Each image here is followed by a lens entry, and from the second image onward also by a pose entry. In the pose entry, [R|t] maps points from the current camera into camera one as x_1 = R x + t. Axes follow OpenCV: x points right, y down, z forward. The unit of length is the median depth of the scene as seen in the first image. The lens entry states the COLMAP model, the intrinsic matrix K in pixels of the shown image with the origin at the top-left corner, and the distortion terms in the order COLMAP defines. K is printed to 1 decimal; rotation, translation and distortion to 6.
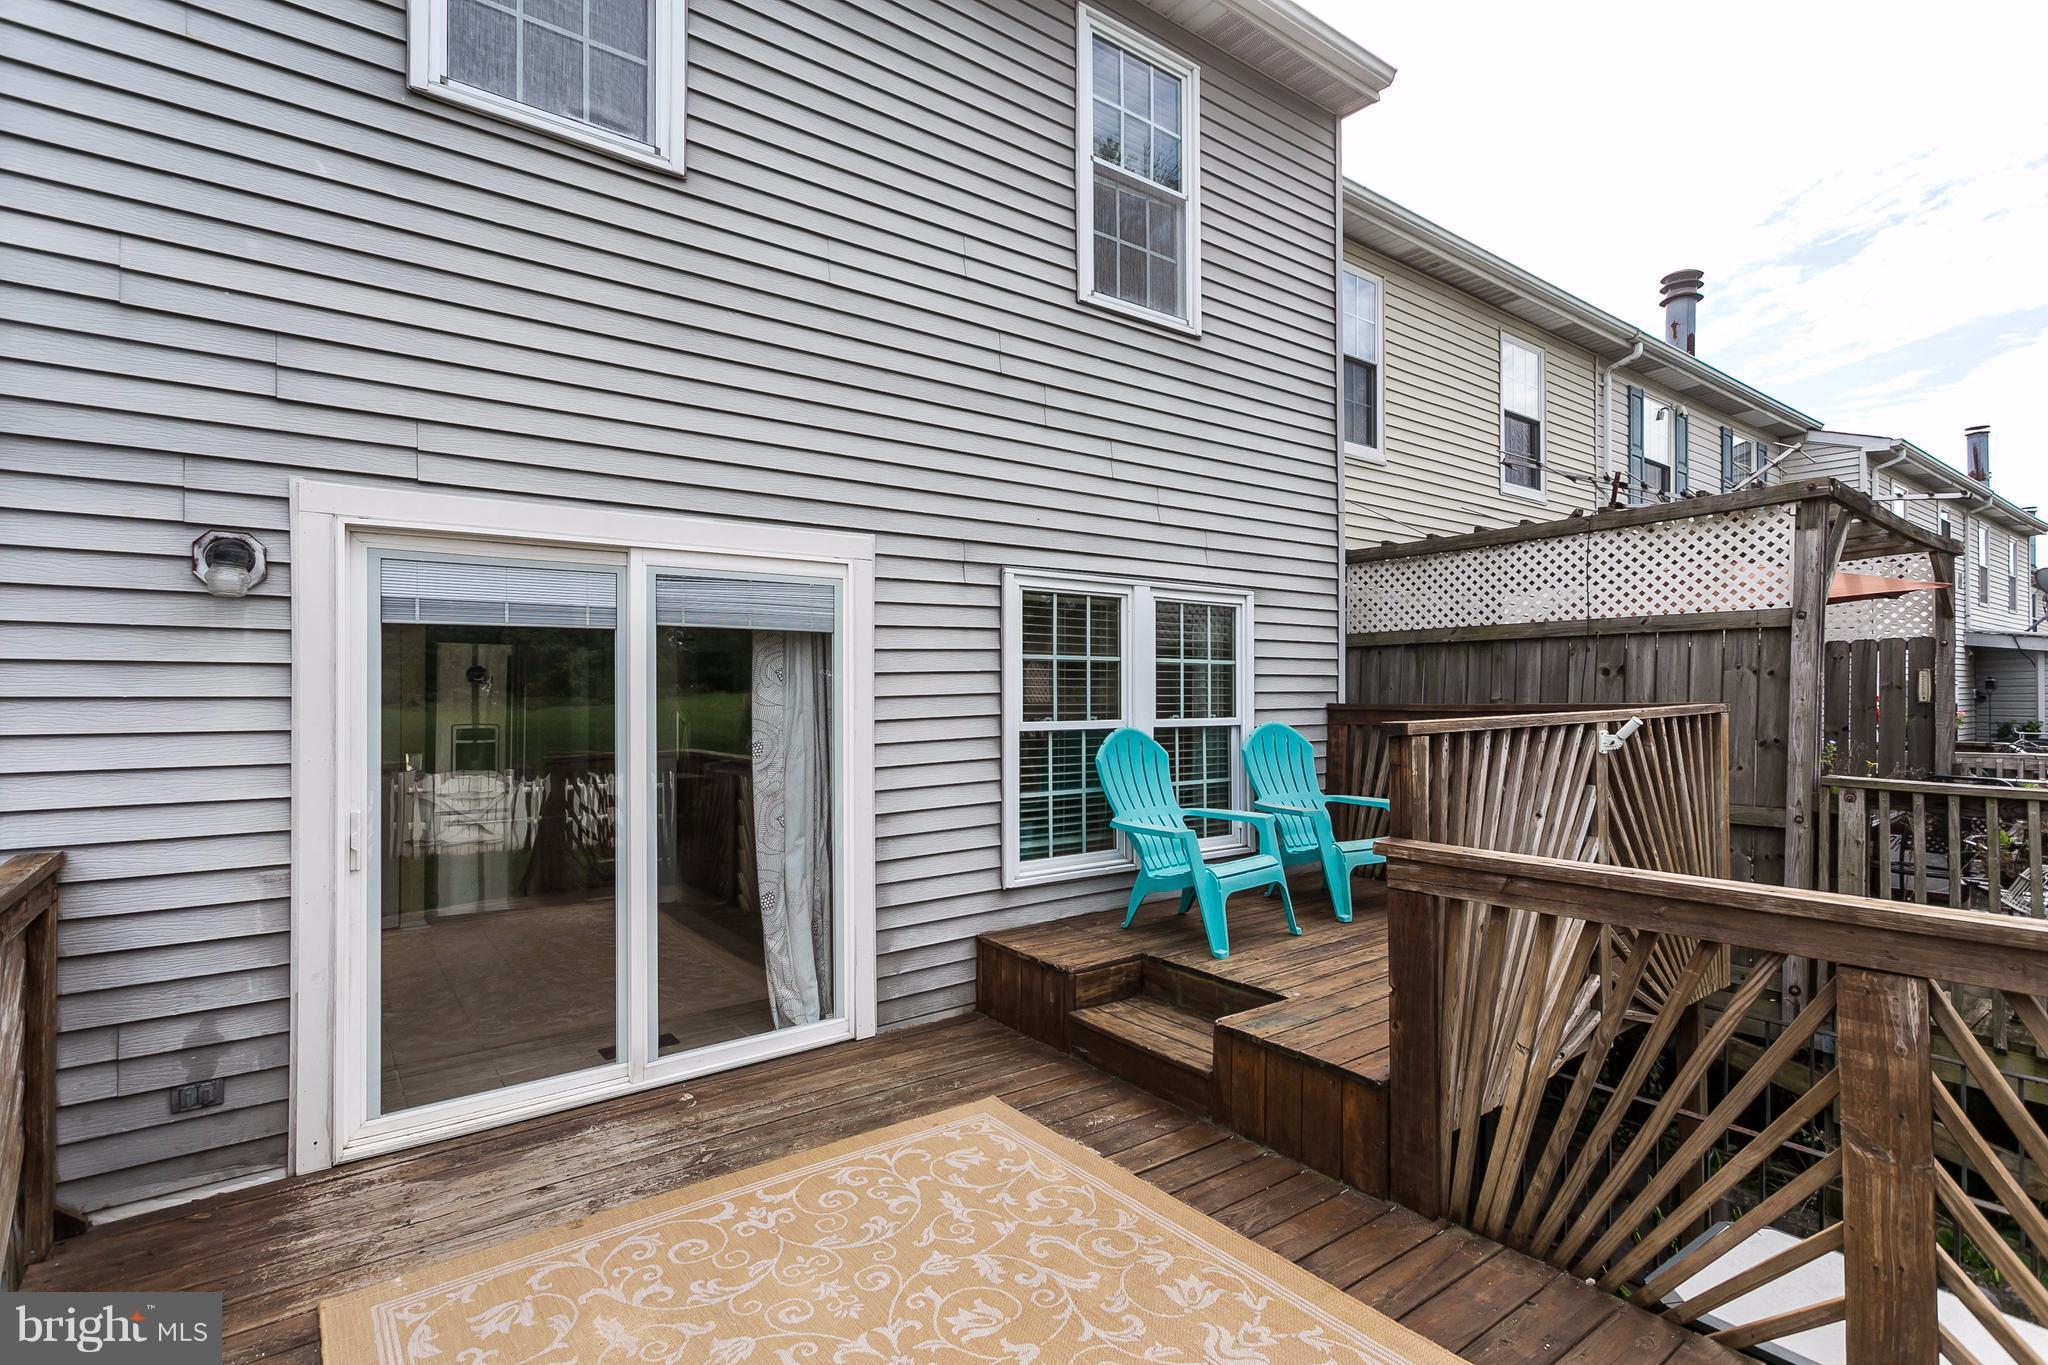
lens RADIAL K [[982.5, 0, 1017.8], [0, 982.5, 688.1], [0, 0, 1]] dist [0.004511, 0.001174]
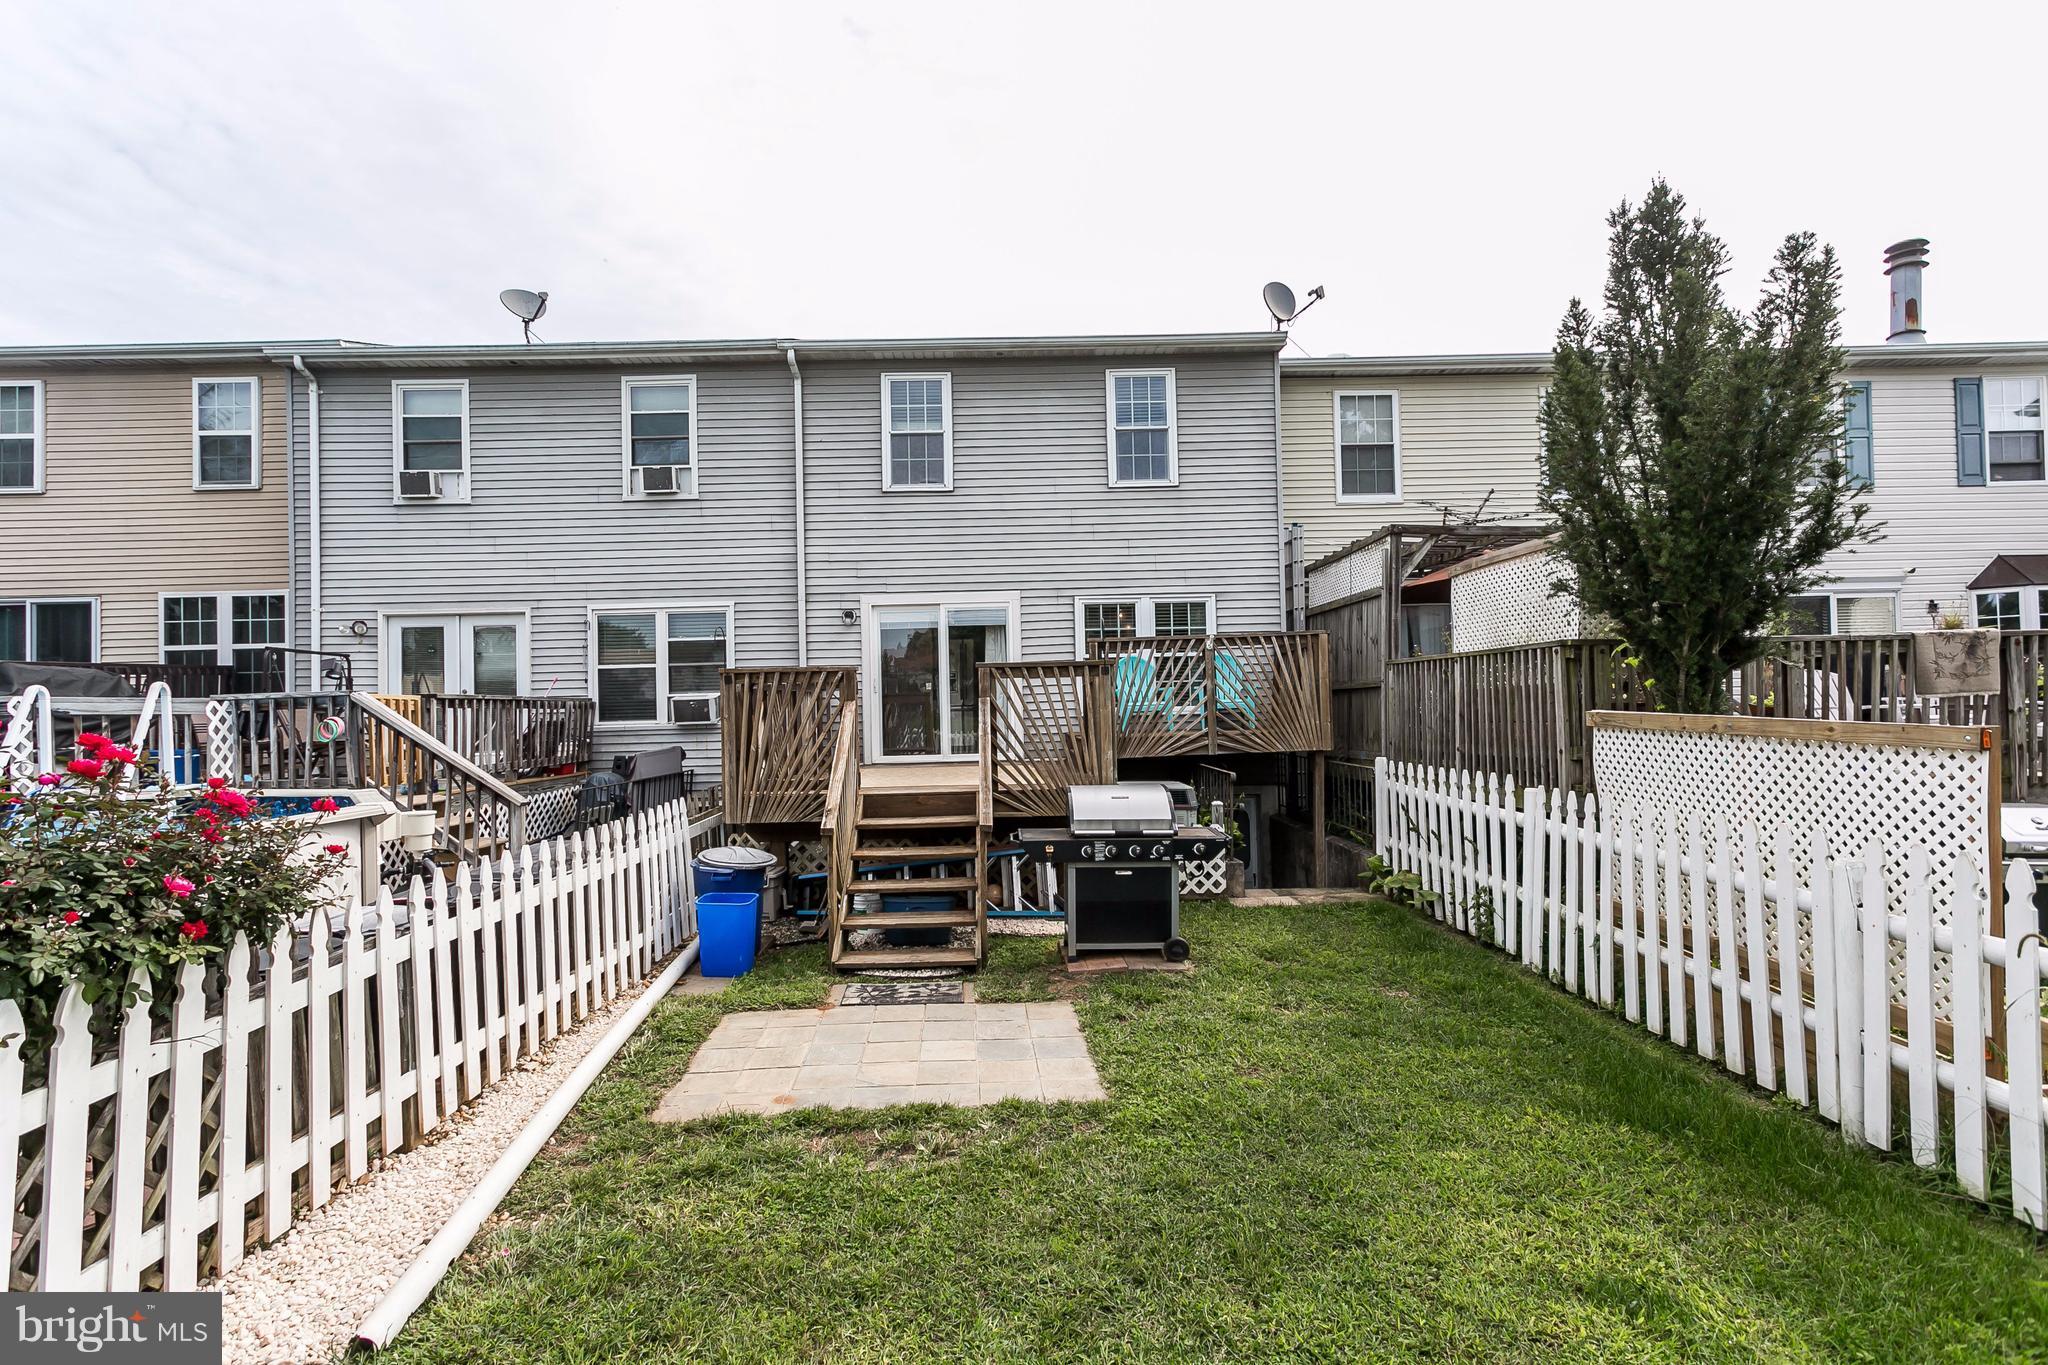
lens RADIAL K [[982.5, 0, 1017.8], [0, 982.5, 688.1], [0, 0, 1]] dist [0.004511, 0.001174]
pose [[0.800554, -0.017439, -0.599006, 1.416581], [0.021452, 0.999770, -0.000436, 0.120187], [0.598876, -0.012501, 0.800744, -1.200351]]
